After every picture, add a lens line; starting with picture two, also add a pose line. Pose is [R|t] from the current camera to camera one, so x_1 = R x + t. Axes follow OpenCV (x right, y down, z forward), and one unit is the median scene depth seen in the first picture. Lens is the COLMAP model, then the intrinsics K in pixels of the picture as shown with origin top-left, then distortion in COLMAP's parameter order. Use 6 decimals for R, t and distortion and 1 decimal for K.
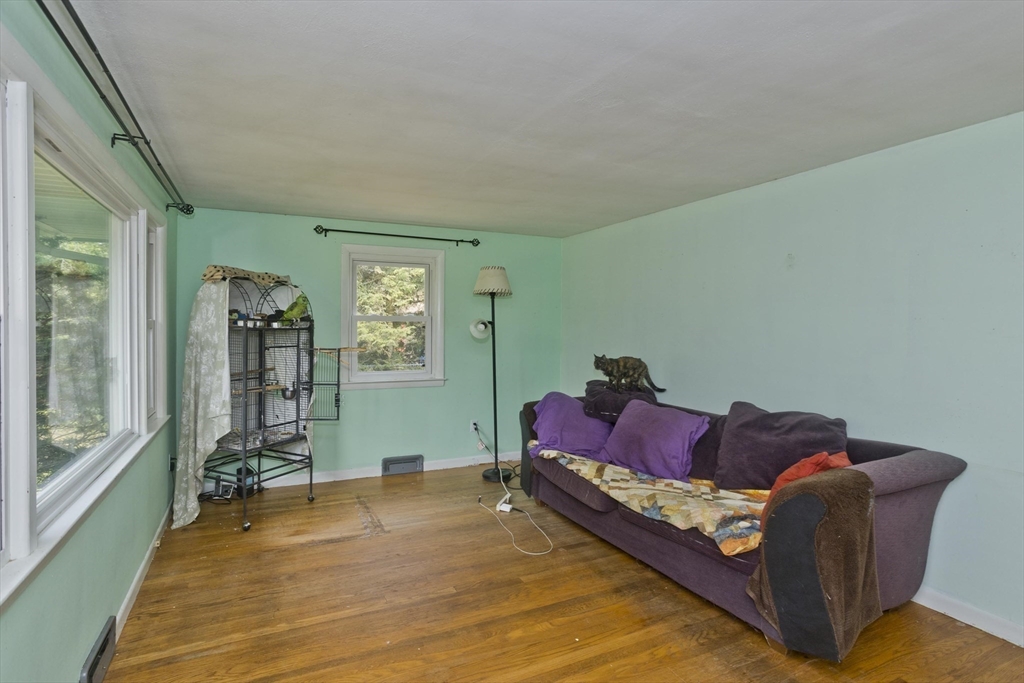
lens RADIAL K [[500.2, 0, 504.2], [0, 500.2, 332.9], [0, 0, 1]] dist [-0.051820, 0.035051]
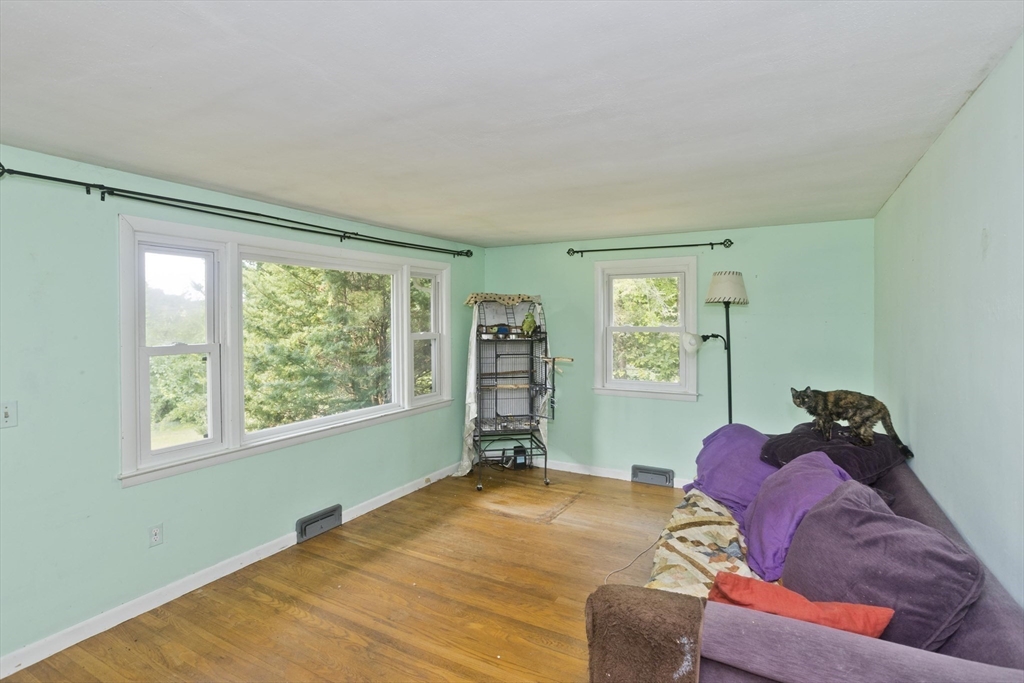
lens RADIAL K [[500.2, 0, 504.2], [0, 500.2, 332.9], [0, 0, 1]] dist [-0.051820, 0.035051]
pose [[0.601466, 0.013192, -0.798789, 0.535428], [-0.008720, 0.999913, 0.009947, -0.037589], [0.798851, 0.000982, 0.601529, 0.213130]]
